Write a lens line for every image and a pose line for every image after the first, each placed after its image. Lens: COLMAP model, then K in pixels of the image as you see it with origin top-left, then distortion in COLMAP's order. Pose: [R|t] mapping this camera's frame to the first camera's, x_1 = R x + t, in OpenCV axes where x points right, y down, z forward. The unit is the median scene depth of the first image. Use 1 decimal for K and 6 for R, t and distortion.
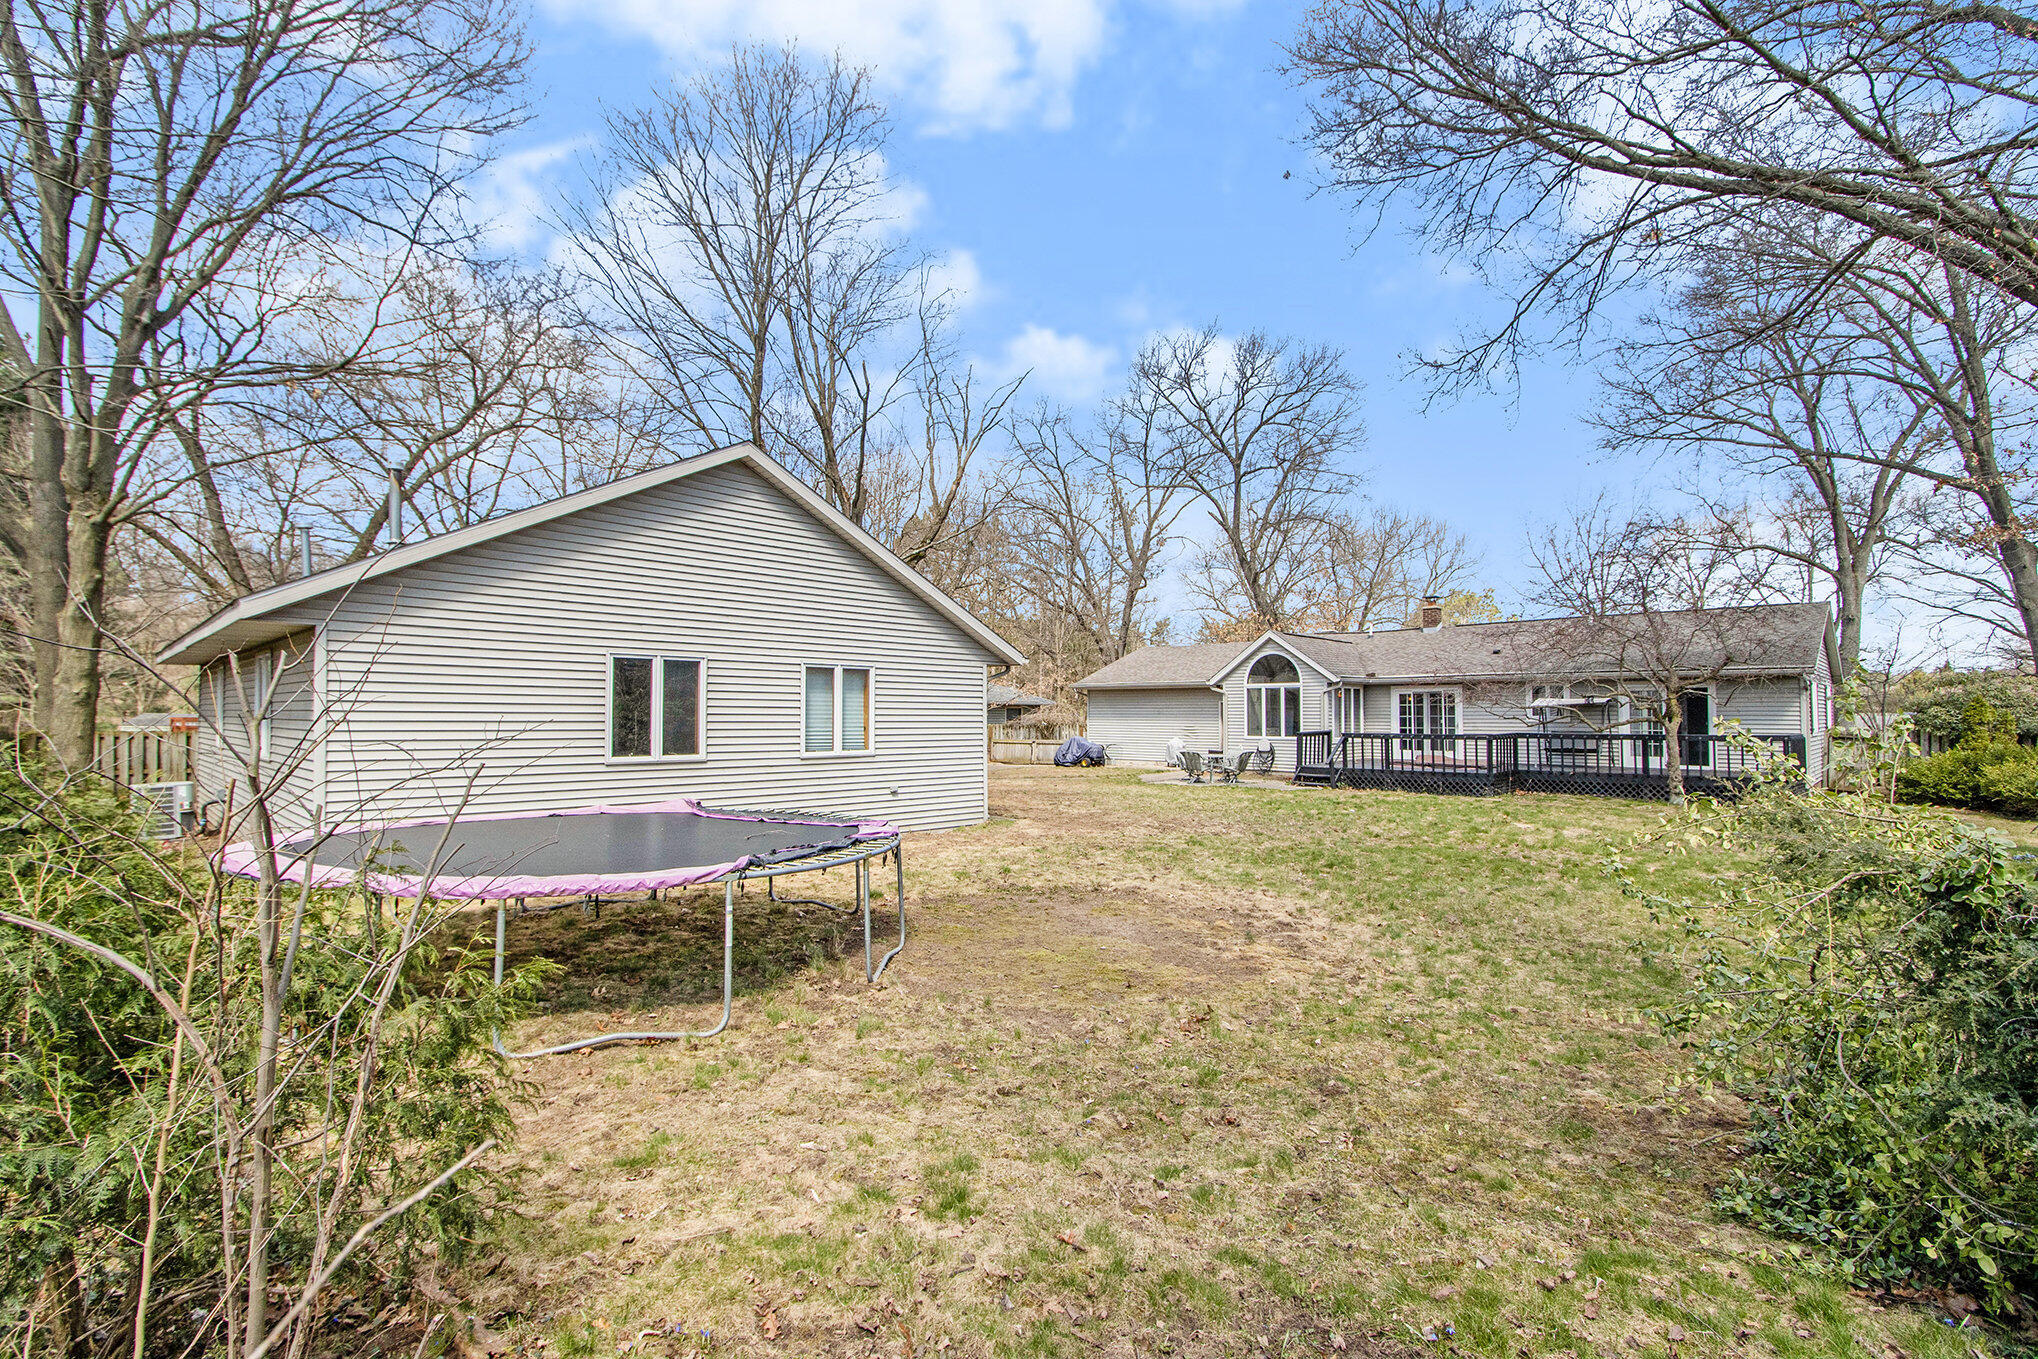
lens RADIAL K [[960.0, 0, 1011.2], [0, 960.0, 675.9], [0, 0, 1]] dist [-0.000883, -0.000308]
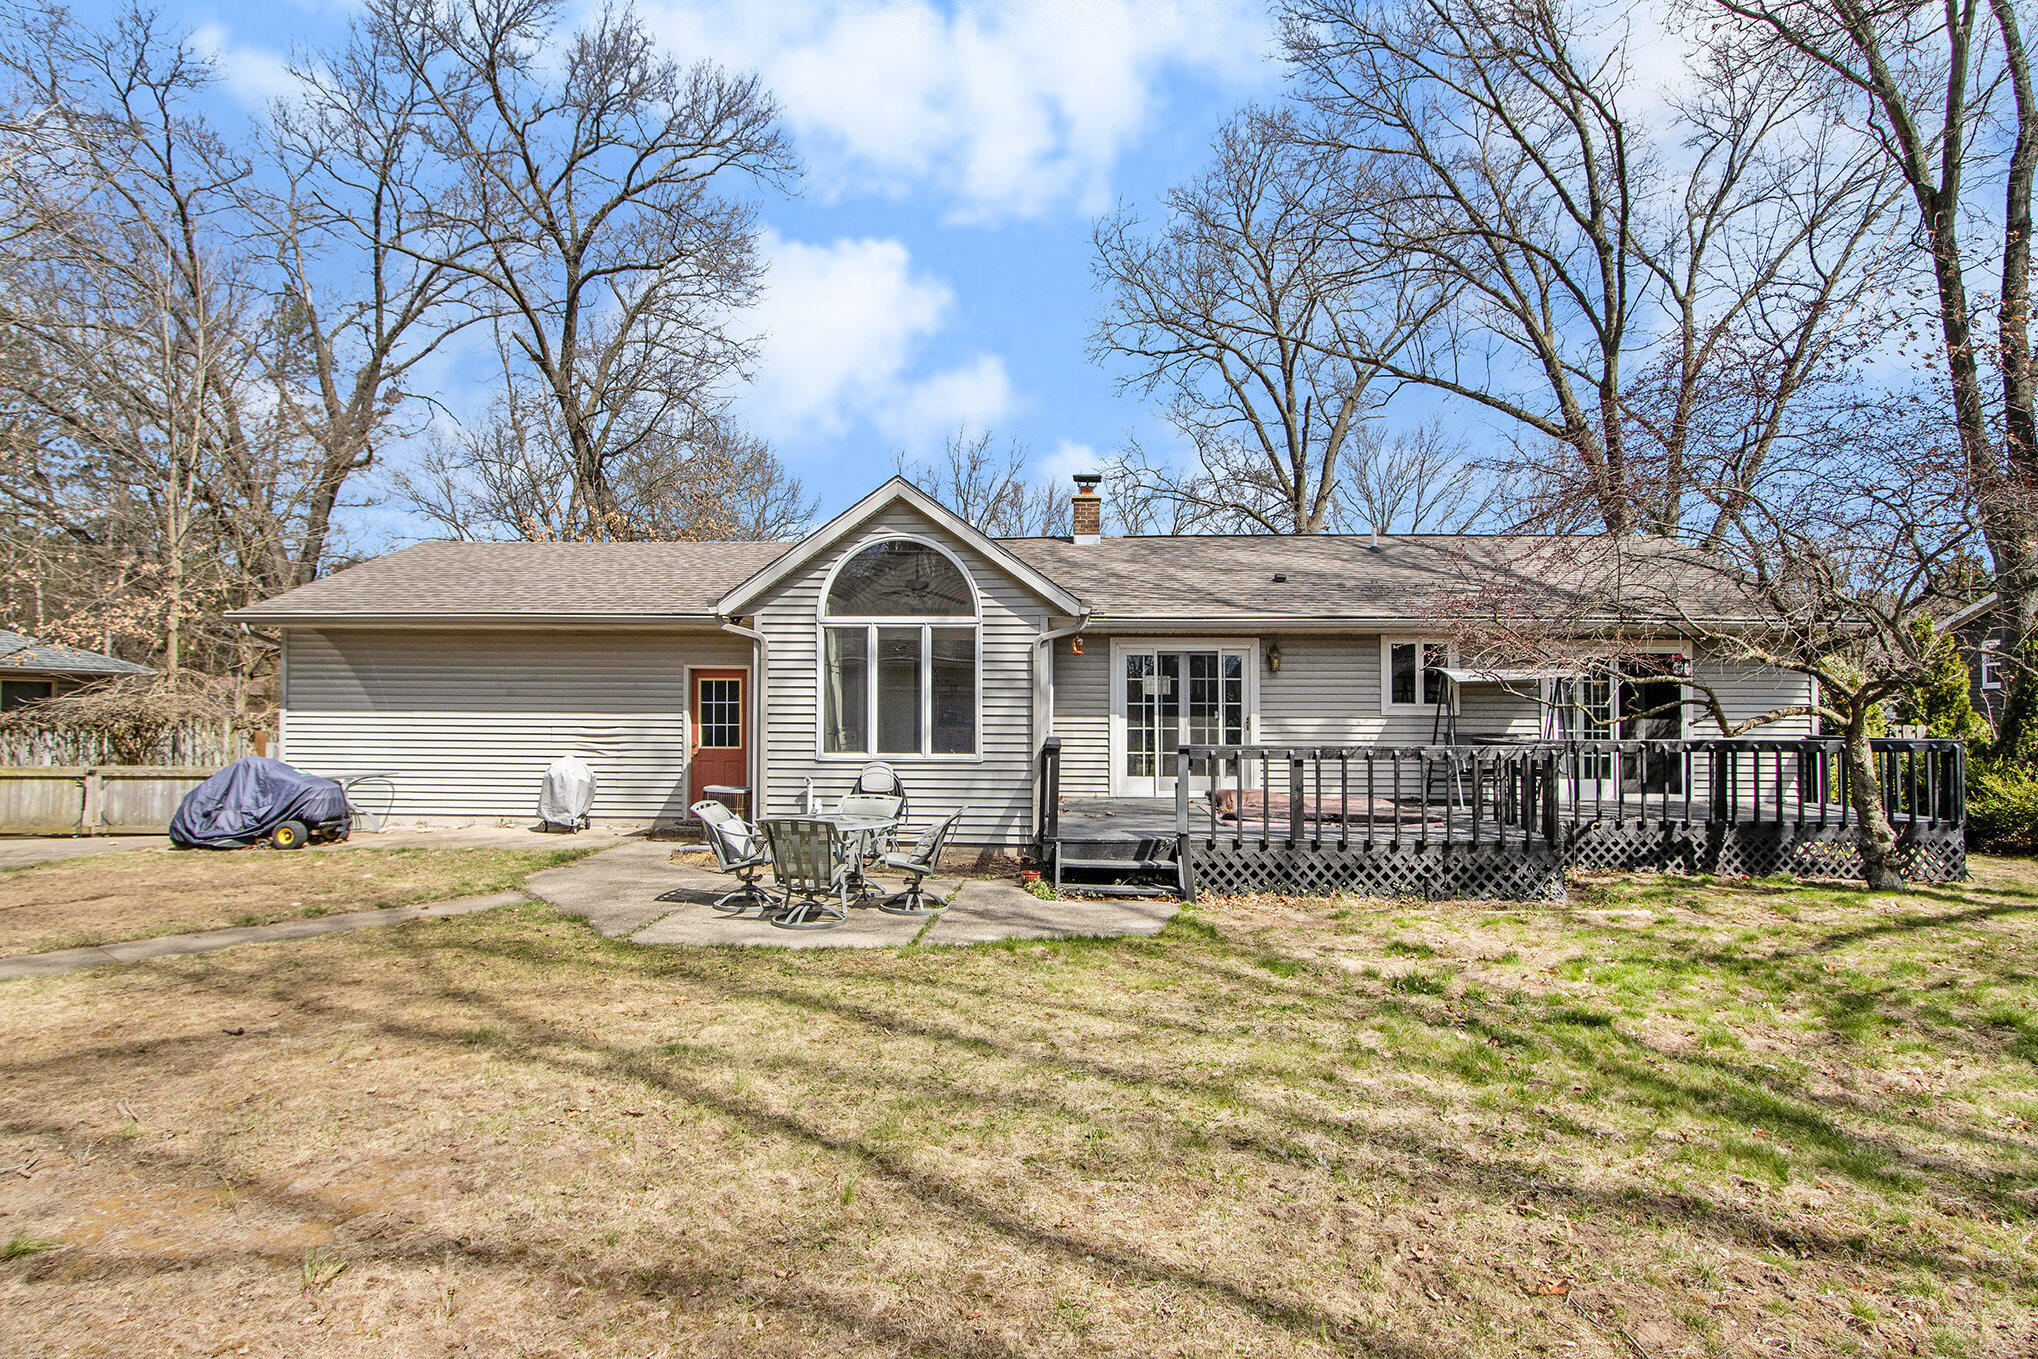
lens RADIAL K [[1106.8, 0, 1019.0], [0, 1106.8, 679.5], [0, 0, 1]] dist [-0.004943, -0.001325]
pose [[0.747052, 0.023460, 0.664351, 0.009435], [-0.031498, 0.999504, 0.000123, 0.026812], [-0.664019, -0.021017, 0.747421, 0.532446]]
